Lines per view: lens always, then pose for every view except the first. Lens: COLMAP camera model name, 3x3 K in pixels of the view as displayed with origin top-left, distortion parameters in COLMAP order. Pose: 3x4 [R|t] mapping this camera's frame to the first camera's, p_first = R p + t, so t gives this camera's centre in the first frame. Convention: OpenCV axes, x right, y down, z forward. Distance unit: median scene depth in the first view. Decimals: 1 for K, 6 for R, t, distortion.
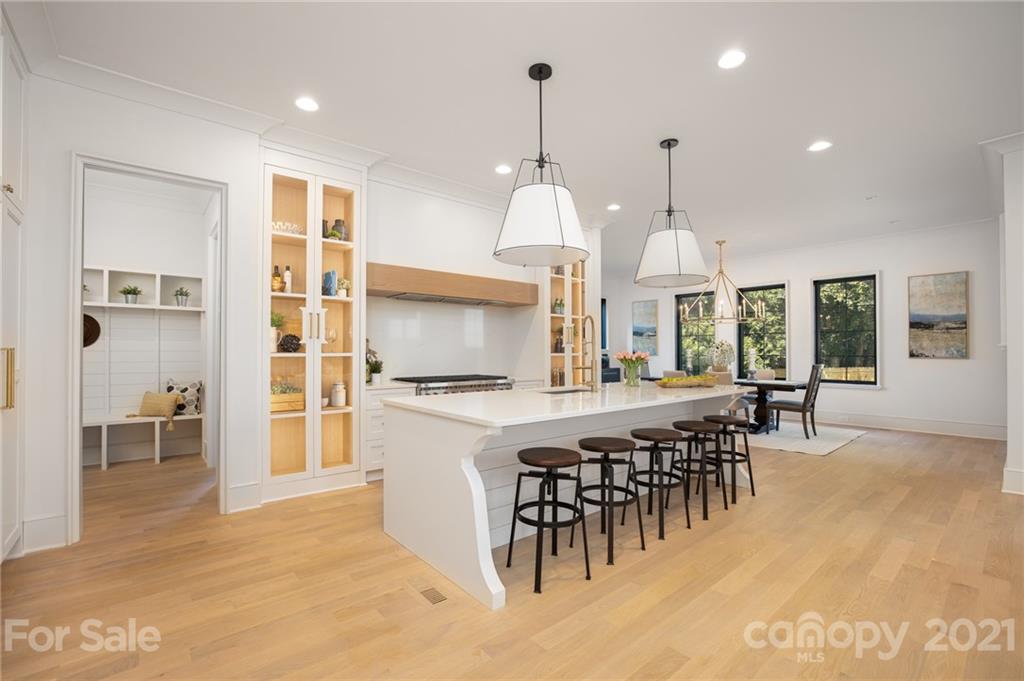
lens RADIAL K [[447.5, 0, 506.5], [0, 447.5, 346.1], [0, 0, 1]] dist [-0.018179, 0.000117]
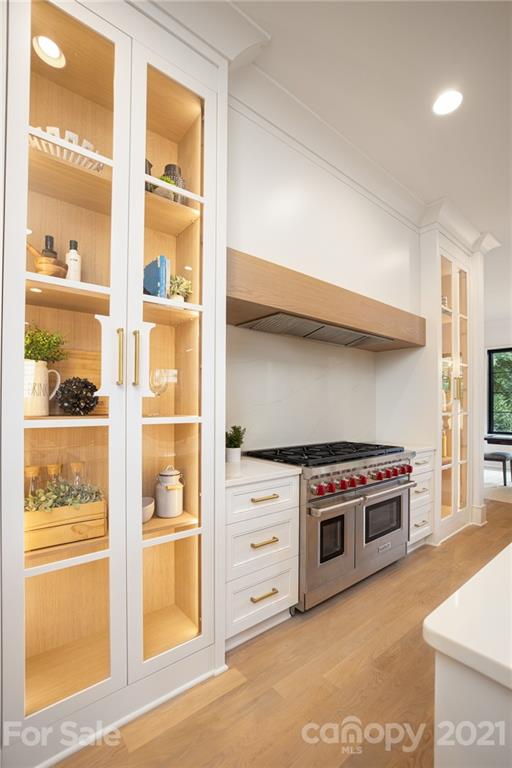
lens RADIAL K [[335.6, 0, 255.1], [0, 335.6, 403.6], [0, 0, 1]] dist [-0.018179, 0.000117]
pose [[0.999623, 0.001550, -0.027426, -0.285035], [-0.001398, 0.999983, 0.005579, -0.001389], [0.027434, -0.005539, 0.999608, 0.648197]]
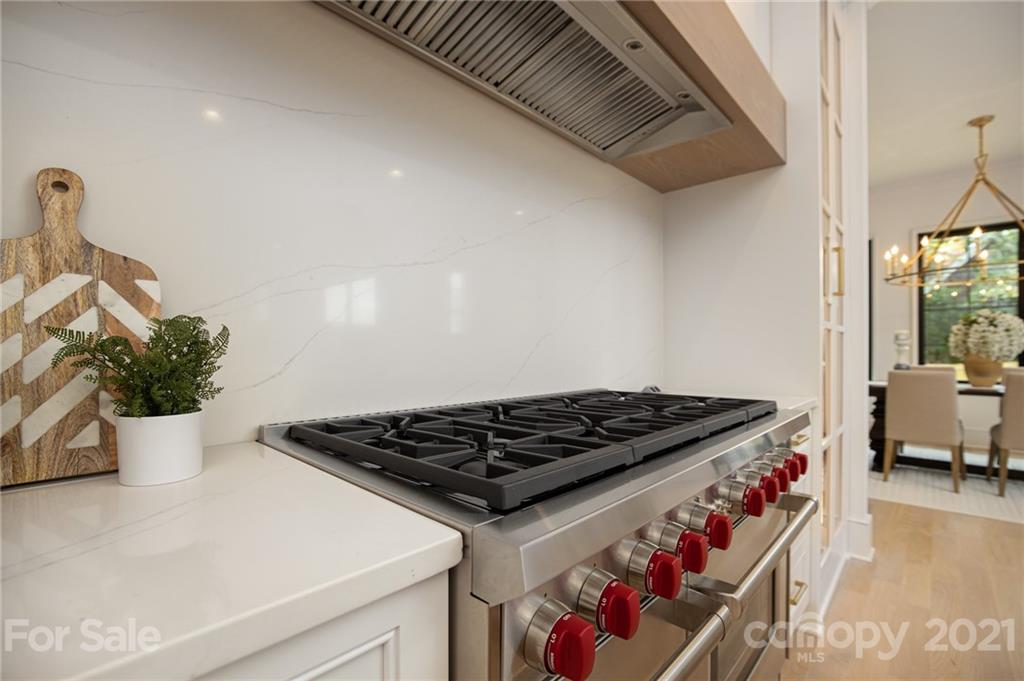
lens RADIAL K [[458.9, 0, 510.7], [0, 458.9, 345.8], [0, 0, 1]] dist [-0.001054, -0.000080]
pose [[0.994426, -0.000431, 0.105438, -0.230544], [0.000043, 0.999993, 0.003682, 0.049139], [-0.105439, -0.003657, 0.994419, 1.025343]]
